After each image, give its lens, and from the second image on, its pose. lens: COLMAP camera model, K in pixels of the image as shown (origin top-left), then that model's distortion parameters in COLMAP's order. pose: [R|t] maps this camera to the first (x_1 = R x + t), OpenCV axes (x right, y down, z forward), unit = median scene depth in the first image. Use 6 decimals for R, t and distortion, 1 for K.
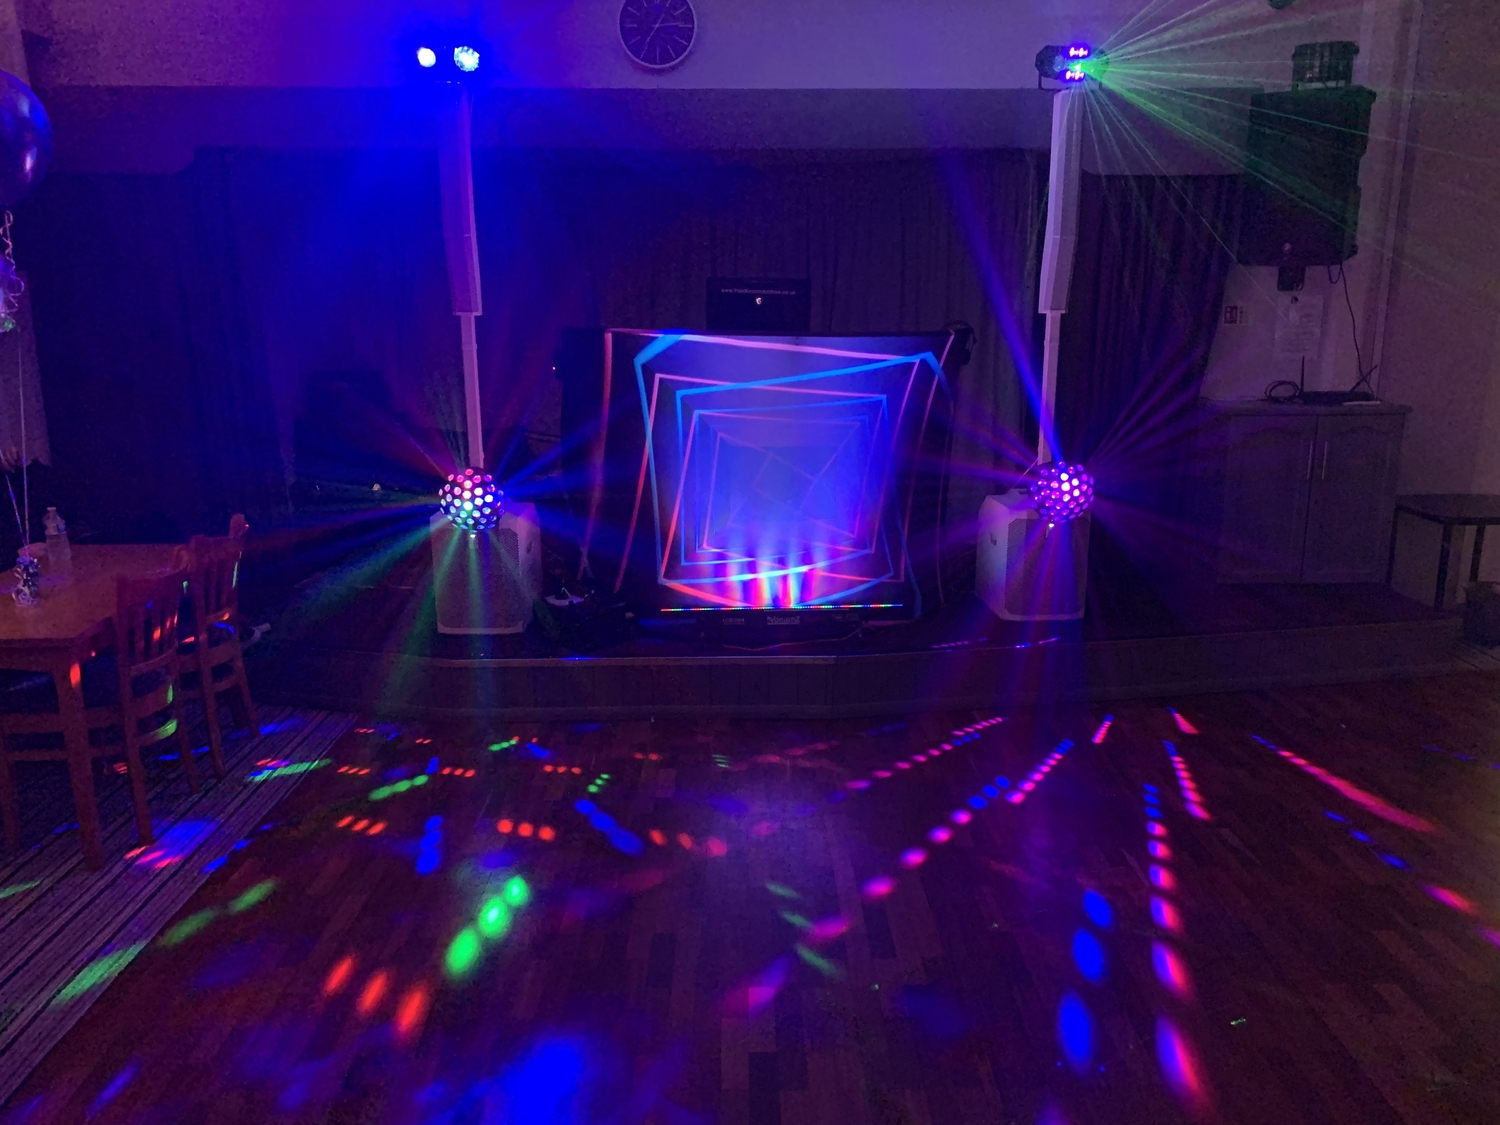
lens RADIAL K [[1141.1, 0, 721.1], [0, 1141.1, 563.4], [0, 0, 1]] dist [0.107185, -0.143057]
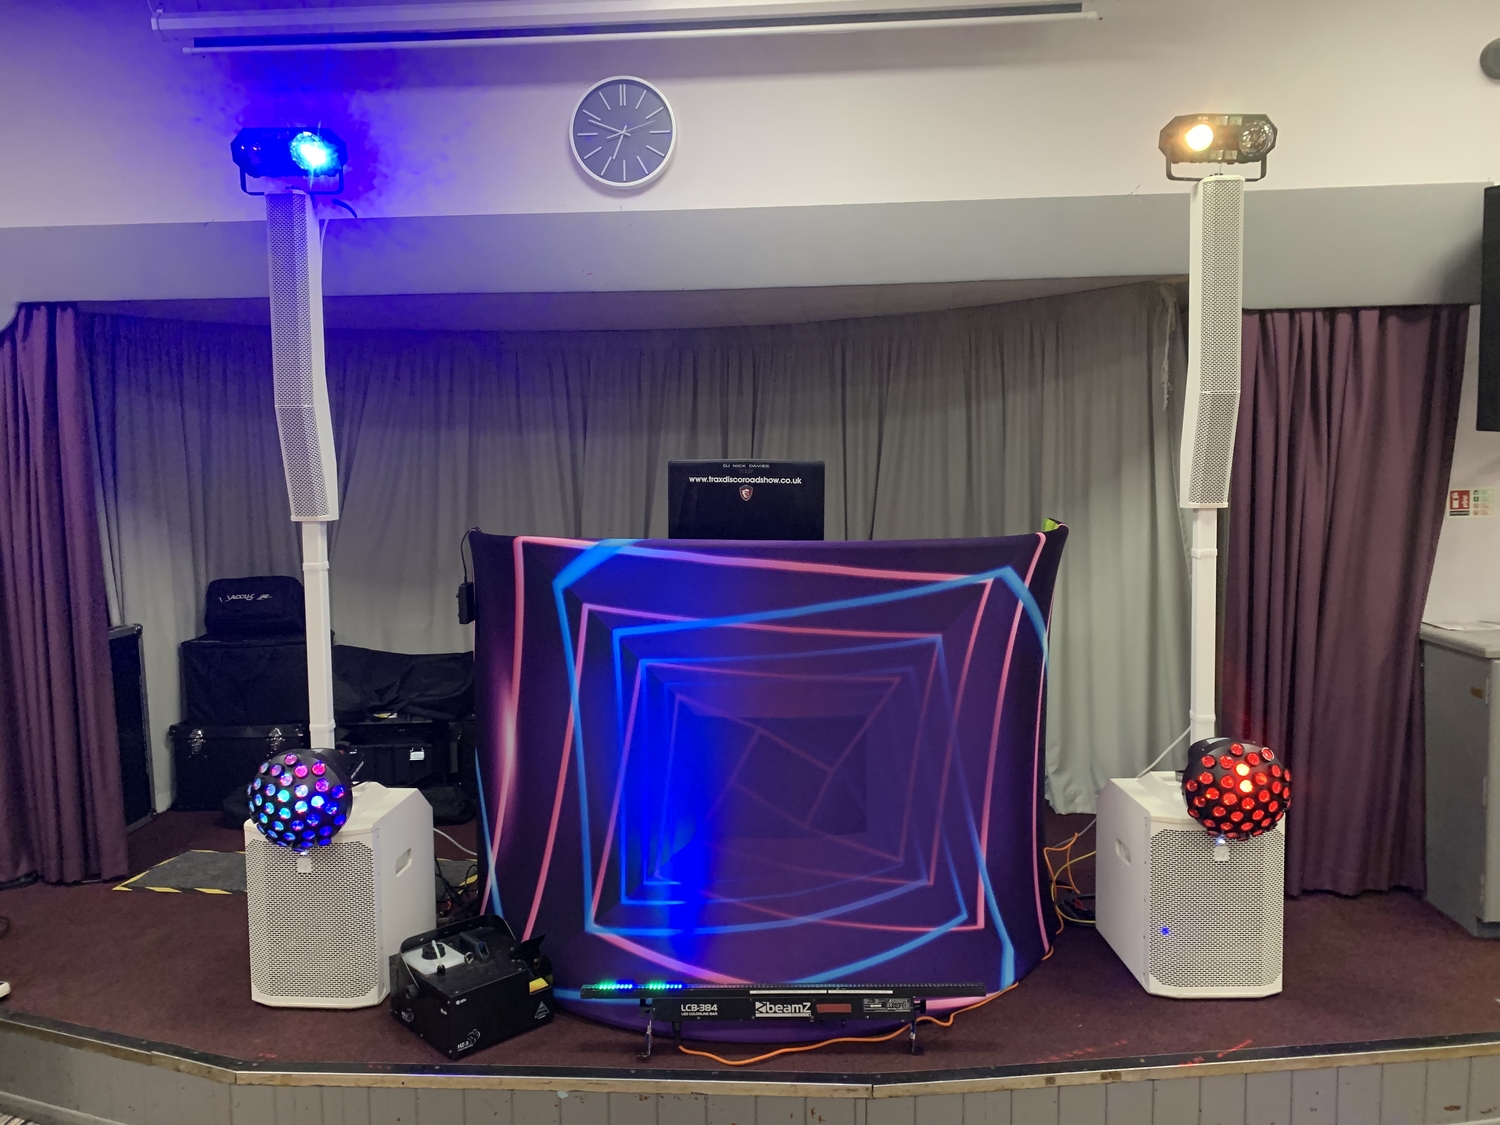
lens RADIAL K [[1138.6, 0, 709.2], [0, 1138.6, 557.9], [0, 0, 1]] dist [0.073652, -0.043895]
pose [[0.996864, -0.008936, -0.078626, 0.065944], [-0.003213, 0.988212, -0.153056, -0.092304], [0.079067, 0.152829, 0.985085, 0.359686]]
